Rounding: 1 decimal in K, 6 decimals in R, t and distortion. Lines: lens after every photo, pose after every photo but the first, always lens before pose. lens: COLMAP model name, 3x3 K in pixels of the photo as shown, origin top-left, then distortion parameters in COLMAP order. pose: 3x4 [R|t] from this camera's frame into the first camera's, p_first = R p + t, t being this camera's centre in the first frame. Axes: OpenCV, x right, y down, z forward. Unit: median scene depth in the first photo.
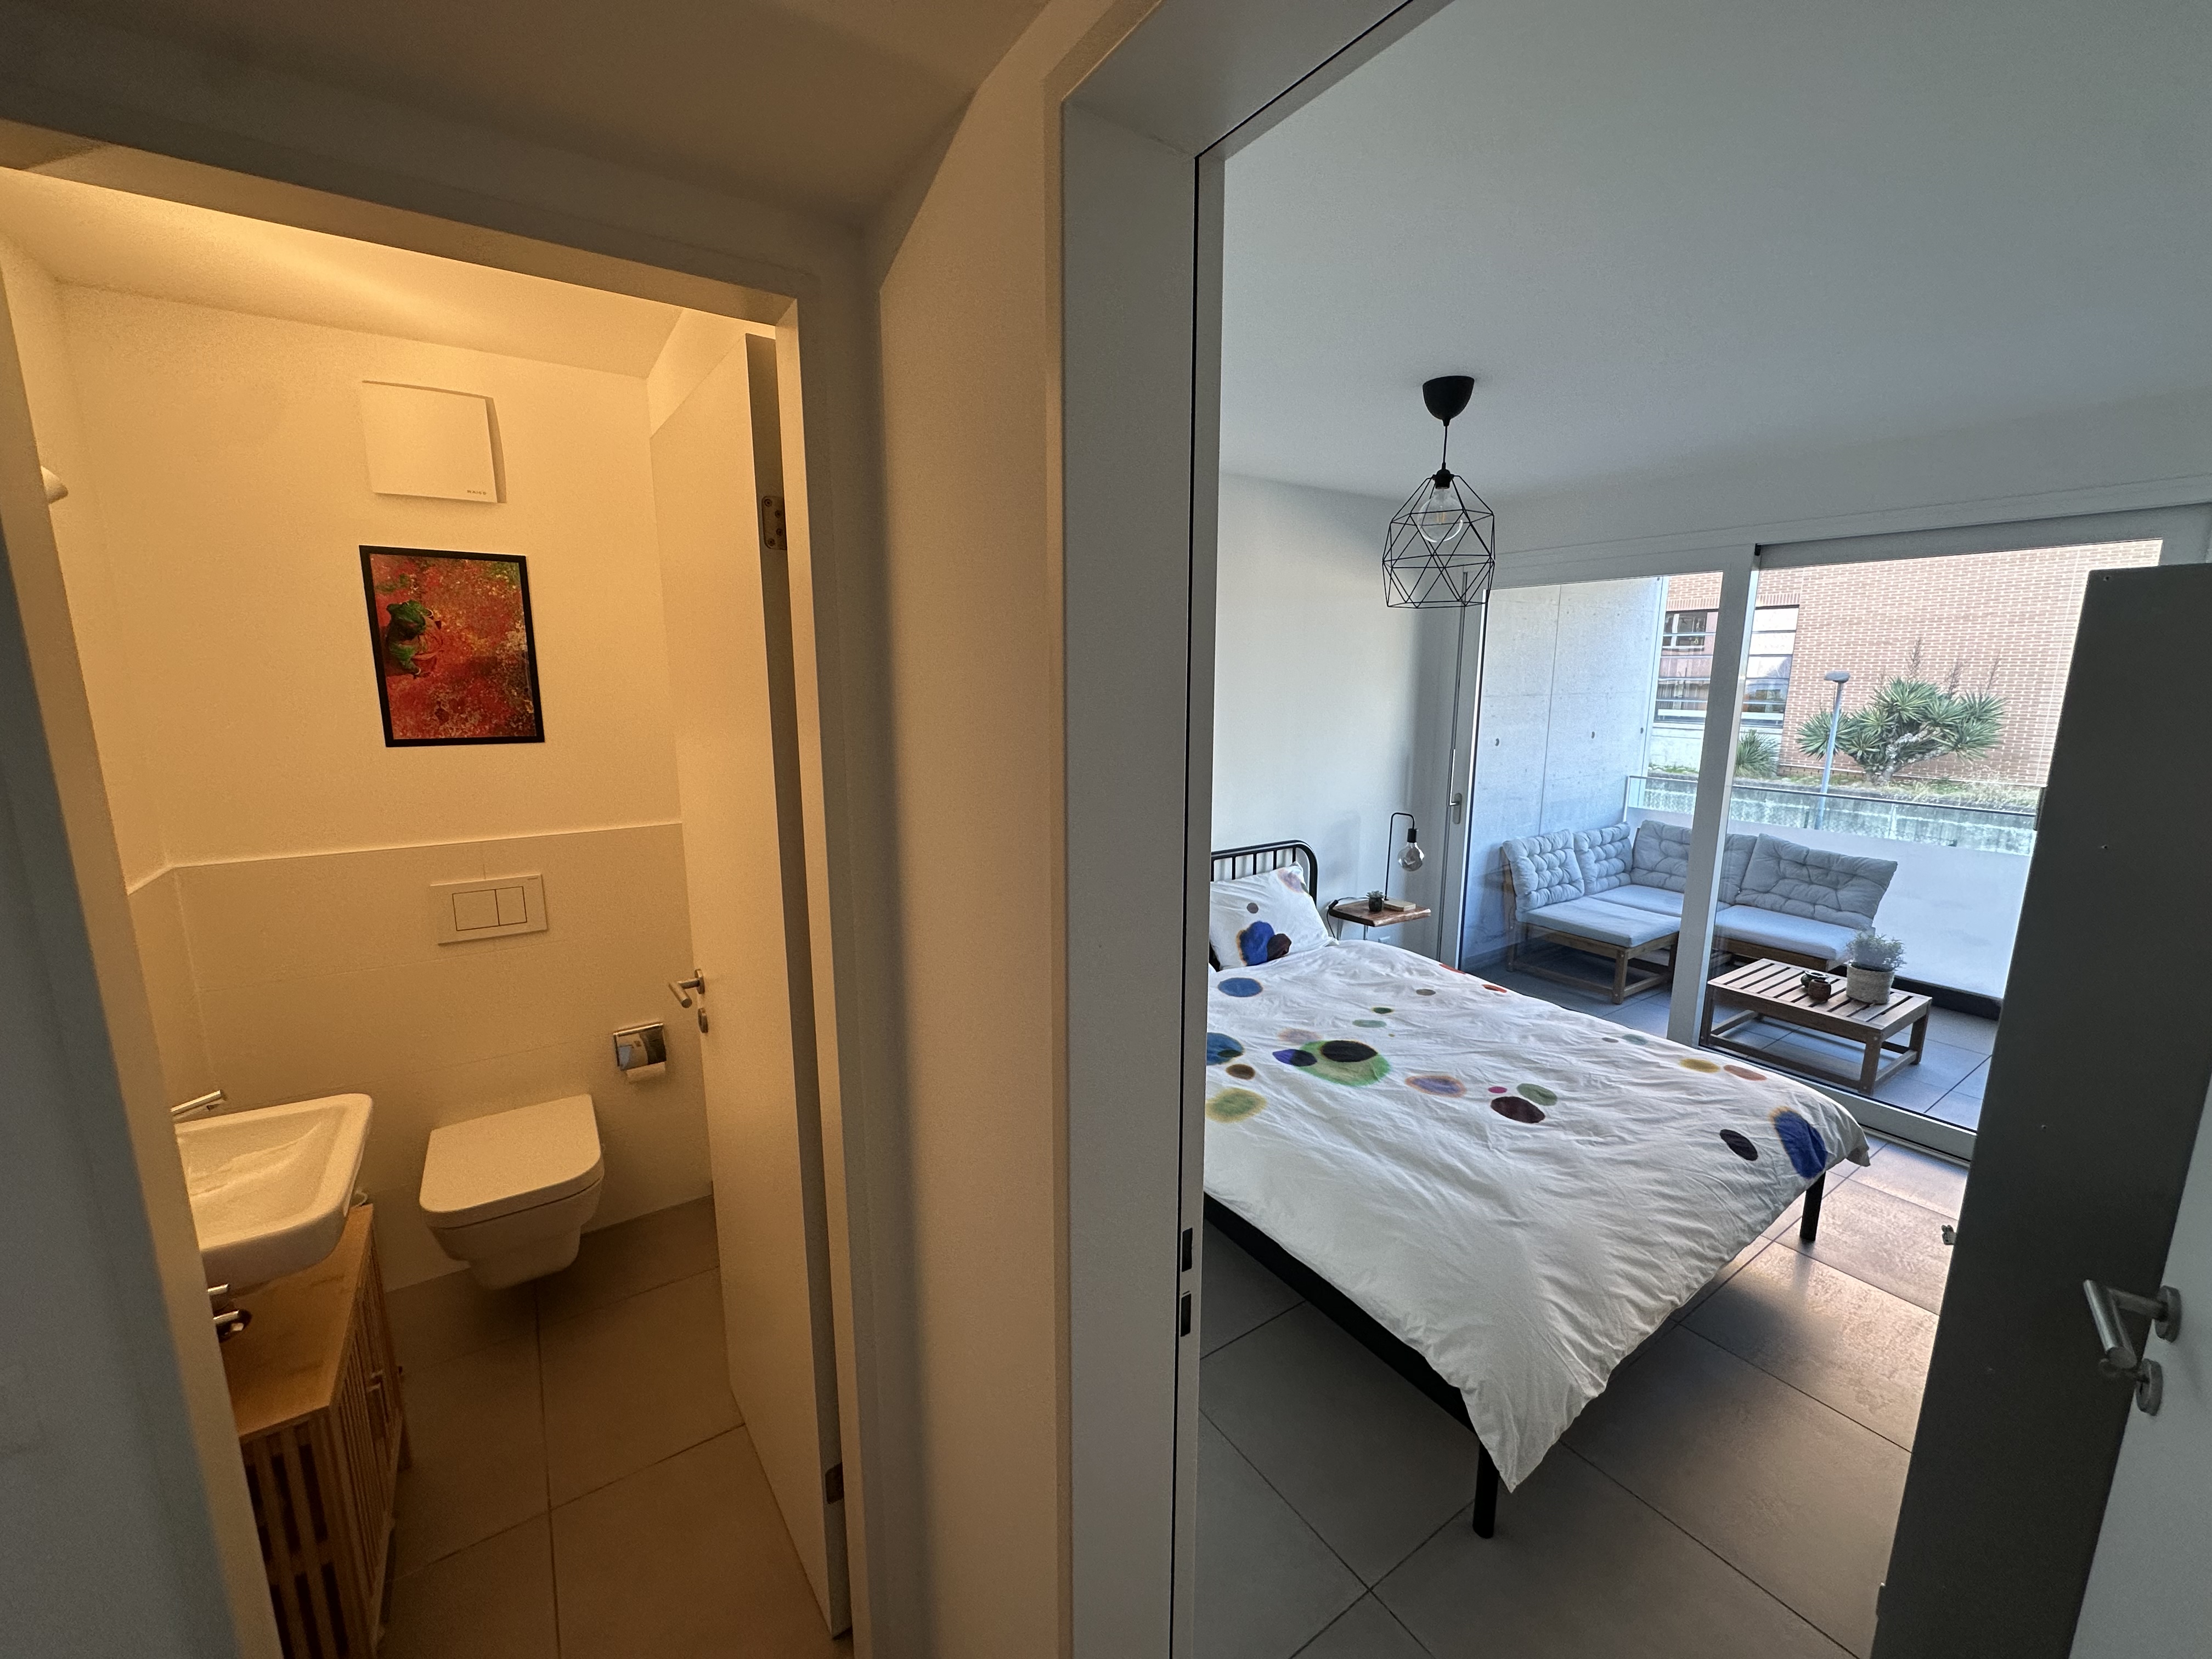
lens RADIAL K [[883.0, 0, 1108.2], [0, 883.0, 833.3], [0, 0, 1]] dist [-0.006419, 0.000727]
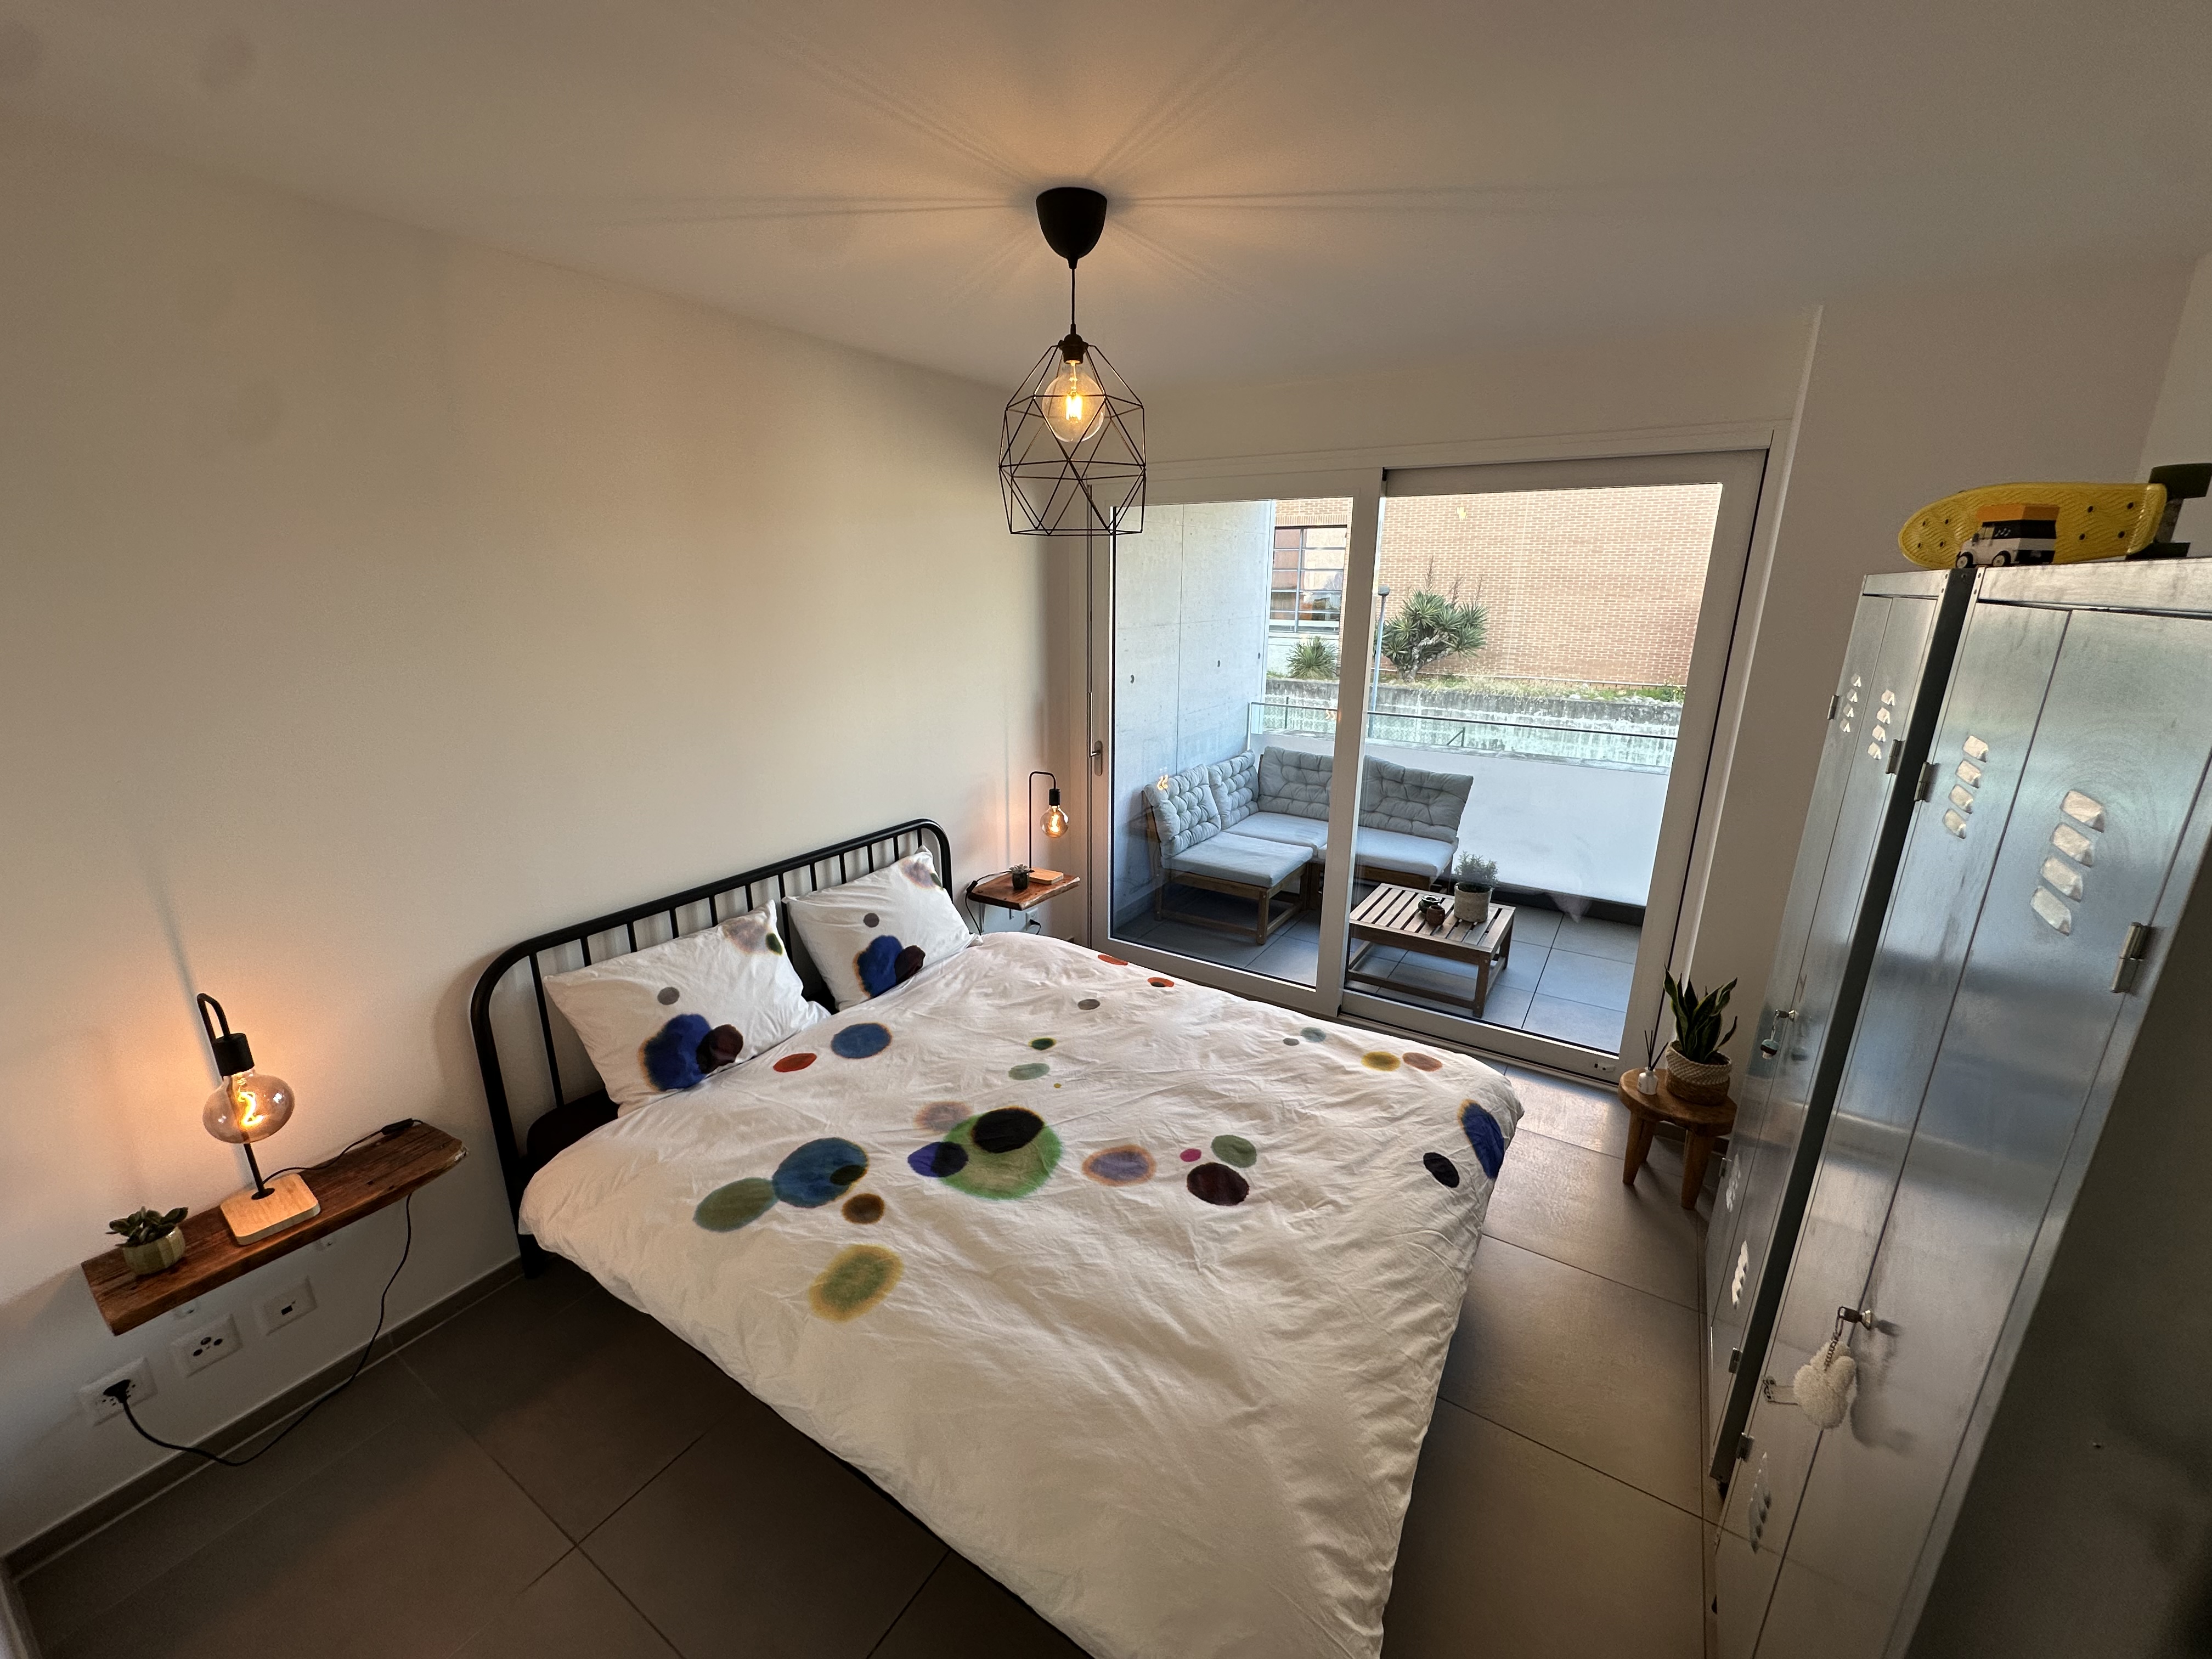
lens RADIAL K [[883.0, 0, 1104.7], [0, 883.0, 832.7], [0, 0, 1]] dist [-0.006419, 0.000727]
pose [[0.916996, -0.106622, 0.384382, 0.066562], [0.068348, 0.991362, 0.111938, -0.069866], [-0.392997, -0.076375, 0.916363, 0.228897]]
